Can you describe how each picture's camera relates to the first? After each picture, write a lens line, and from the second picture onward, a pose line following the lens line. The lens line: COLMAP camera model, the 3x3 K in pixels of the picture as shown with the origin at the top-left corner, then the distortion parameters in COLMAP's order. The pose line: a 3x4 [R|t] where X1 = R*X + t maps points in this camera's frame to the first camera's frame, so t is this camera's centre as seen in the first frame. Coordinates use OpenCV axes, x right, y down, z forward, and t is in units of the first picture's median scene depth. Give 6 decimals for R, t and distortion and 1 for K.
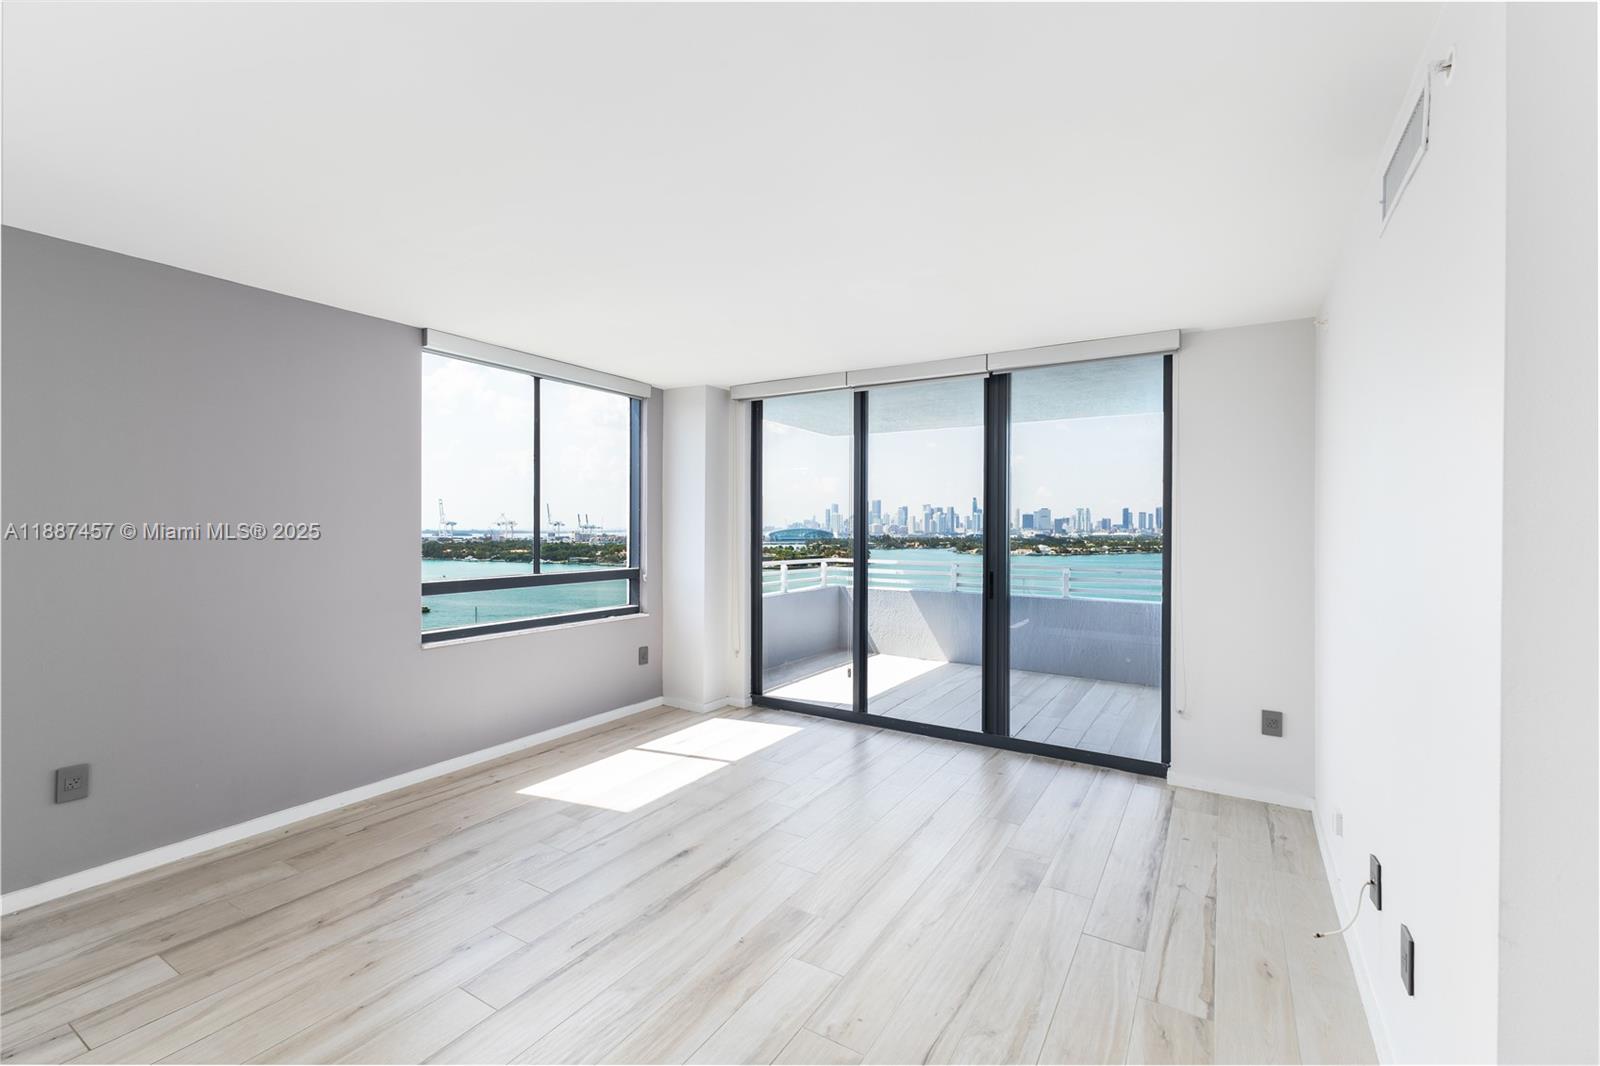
lens RADIAL K [[691.5, 0, 800.0], [0, 691.5, 533.0], [0, 0, 1]] dist [0.012110, -0.000498]
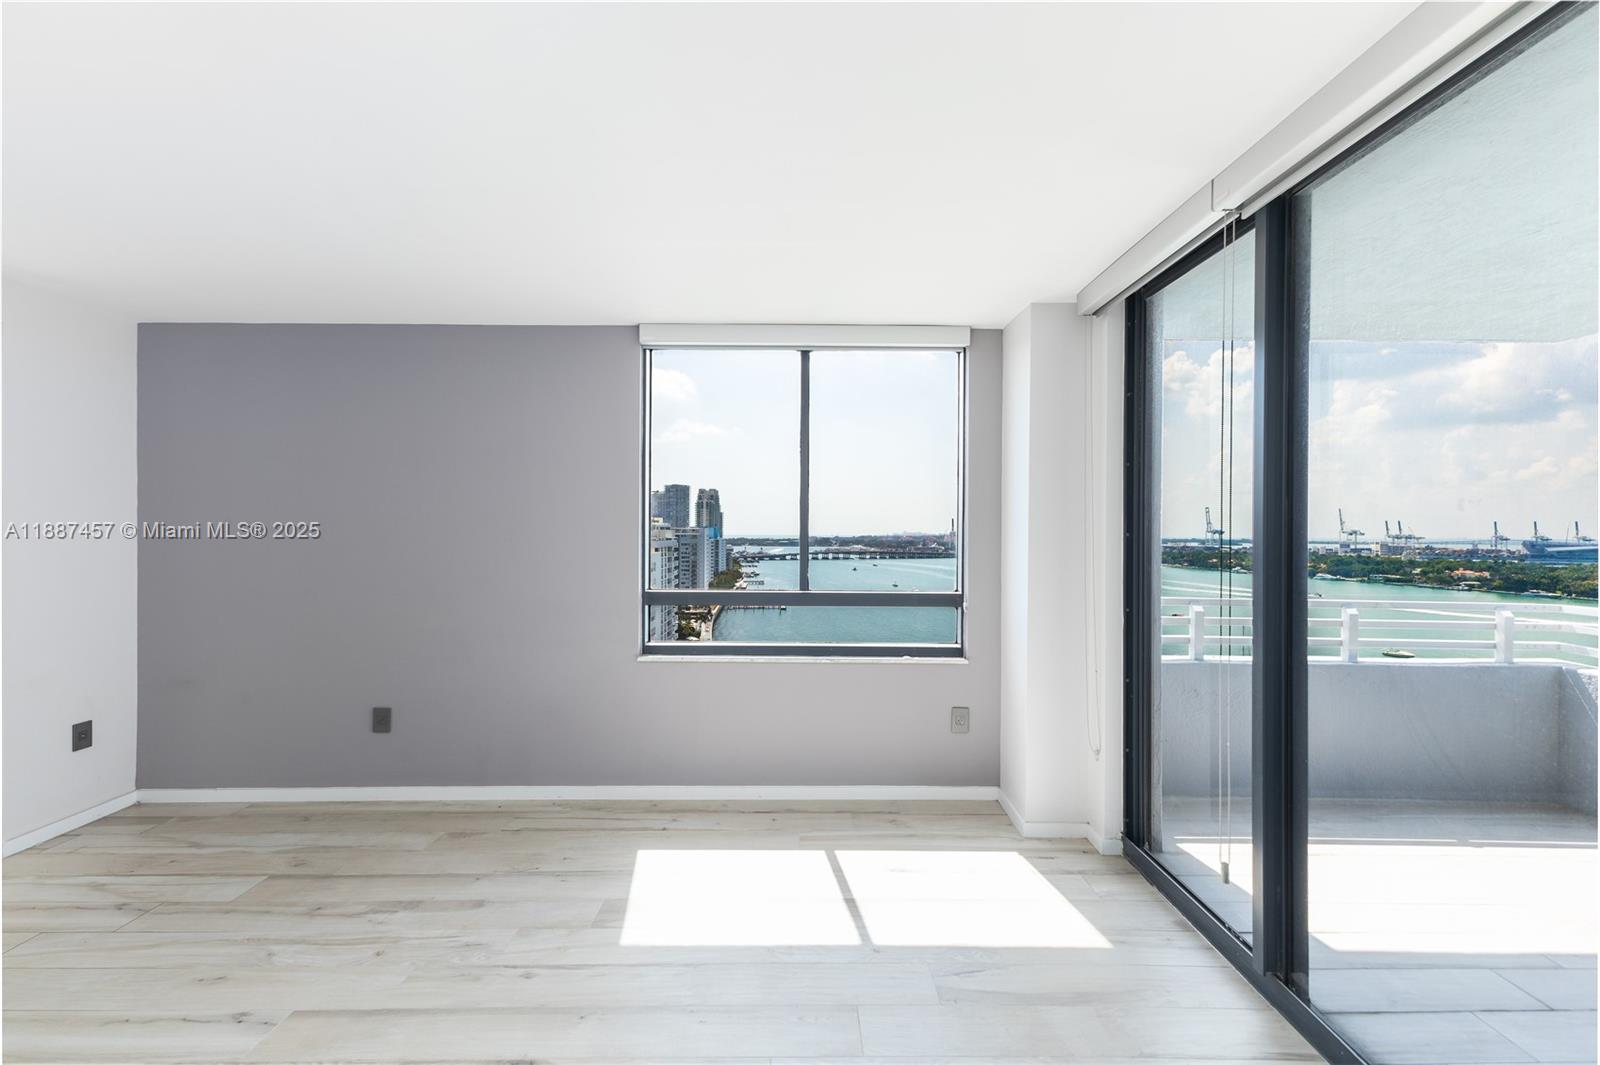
lens RADIAL K [[689.4, 0, 801.5], [0, 689.4, 528.4], [0, 0, 1]] dist [0.016603, -0.002180]
pose [[0.530581, -0.003375, -0.847627, 0.270834], [-0.012835, 0.999845, -0.012015, -0.003785], [0.847537, 0.017255, 0.530456, 0.487805]]
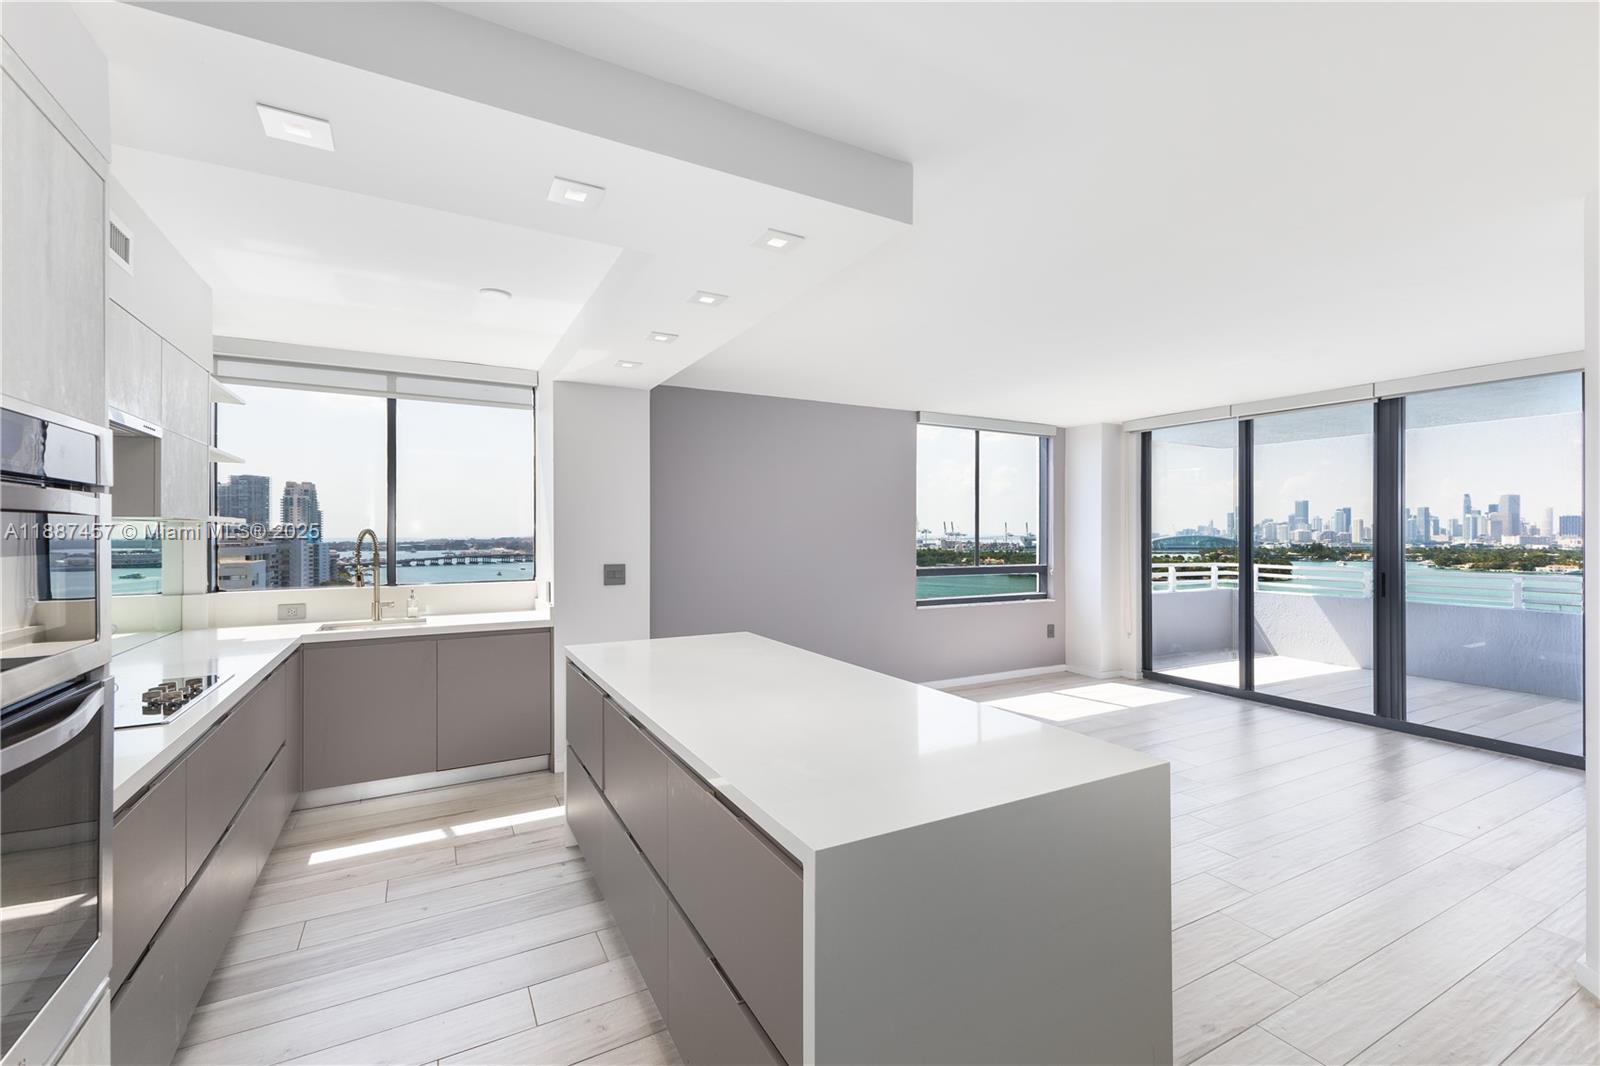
lens RADIAL K [[692.3, 0, 799.2], [0, 692.3, 531.5], [0, 0, 1]] dist [0.015260, -0.001040]
pose [[0.870433, -0.004198, -0.492270, 0.008410], [-0.002198, 0.999921, -0.012413, 0.004237], [0.492283, 0.011887, 0.870354, -0.386763]]
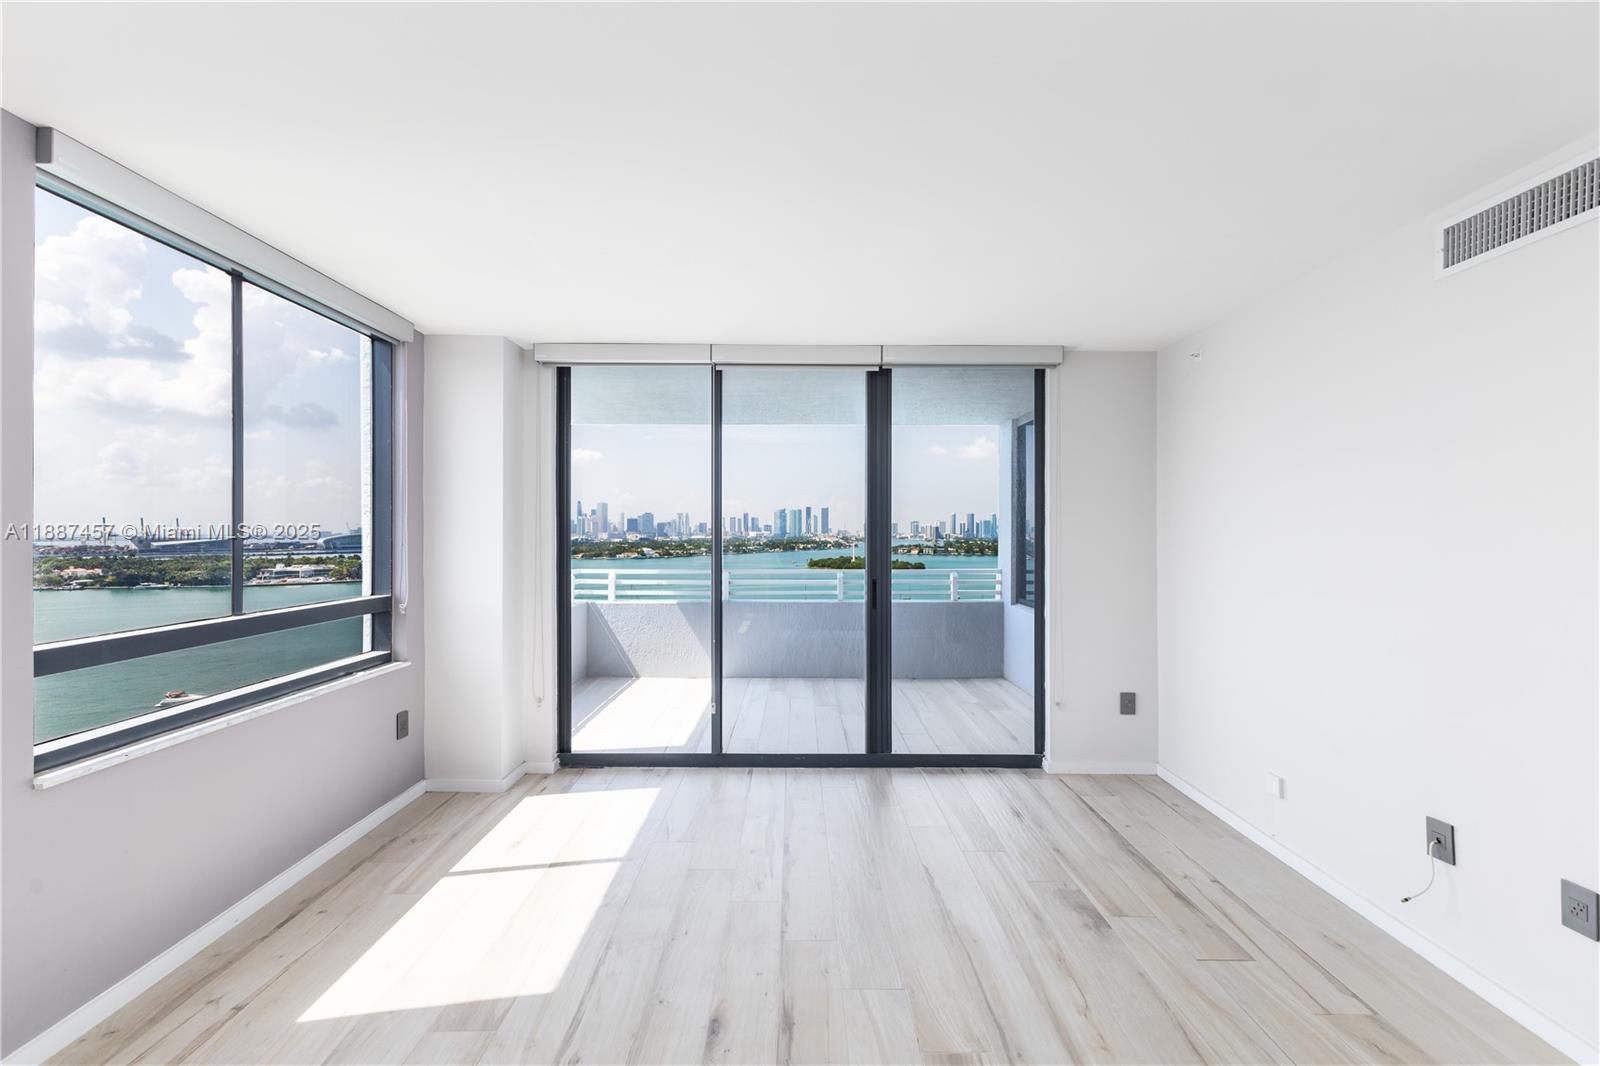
lens RADIAL K [[692.3, 0, 799.2], [0, 692.3, 531.5], [0, 0, 1]] dist [0.015260, -0.001040]
pose [[0.848829, -0.005458, 0.528639, -0.251233], [0.009658, 0.999940, -0.005184, -0.003504], [-0.528579, 0.009506, 0.848831, 0.216106]]
